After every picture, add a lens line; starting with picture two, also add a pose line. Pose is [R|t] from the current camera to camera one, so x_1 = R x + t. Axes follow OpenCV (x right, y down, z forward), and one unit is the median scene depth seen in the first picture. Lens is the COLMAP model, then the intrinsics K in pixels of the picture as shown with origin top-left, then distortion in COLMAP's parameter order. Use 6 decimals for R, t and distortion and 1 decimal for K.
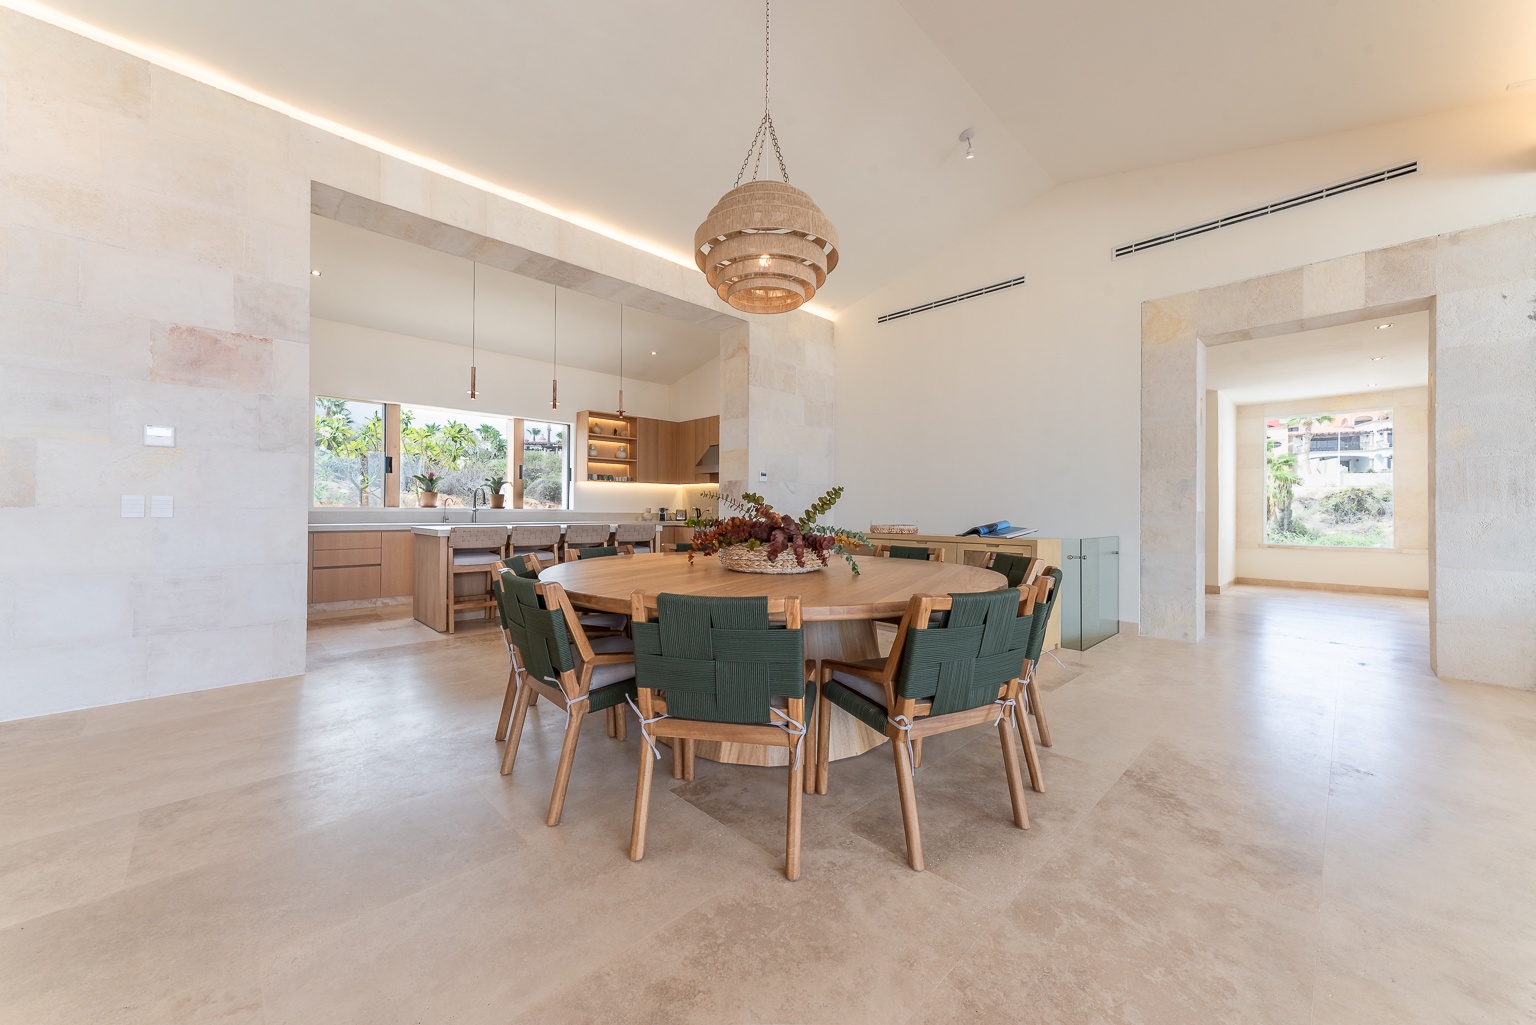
lens RADIAL K [[526.5, 0, 758.0], [0, 526.5, 514.2], [0, 0, 1]] dist [0.001112, 0.000121]
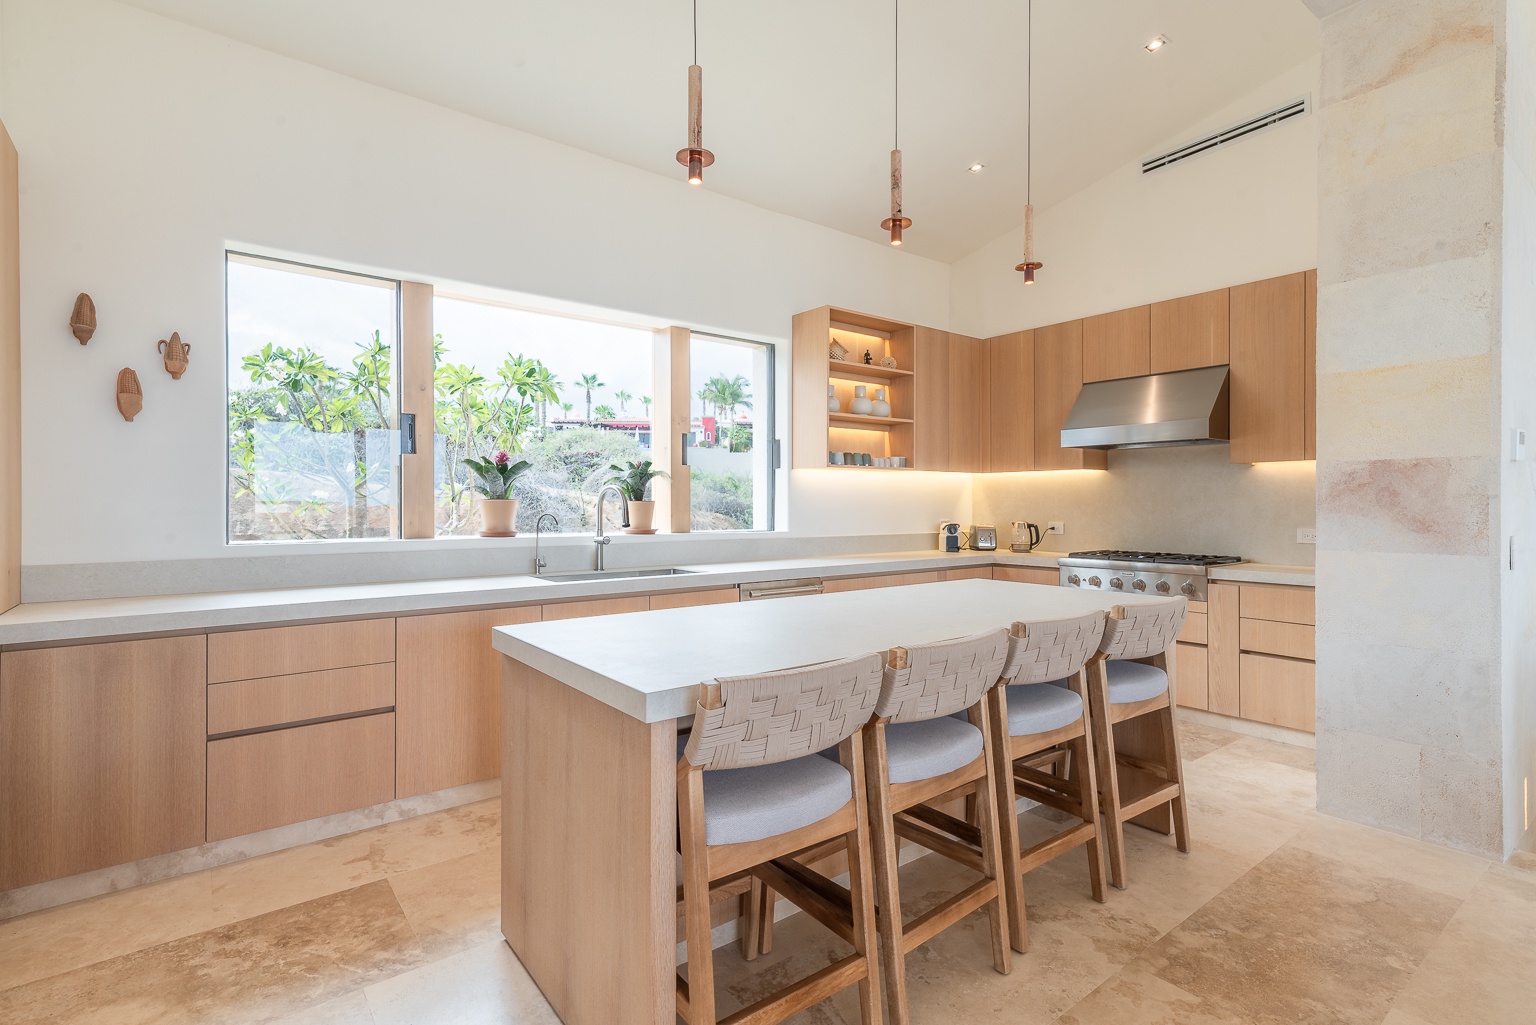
lens RADIAL K [[699.4, 0, 771.8], [0, 699.4, 516.9], [0, 0, 1]] dist [0.002140, 0.000169]
pose [[0.993306, -0.005385, -0.115384, -0.292948], [0.006345, 0.999948, 0.007956, -0.026057], [0.115335, -0.008635, 0.993289, 0.402722]]
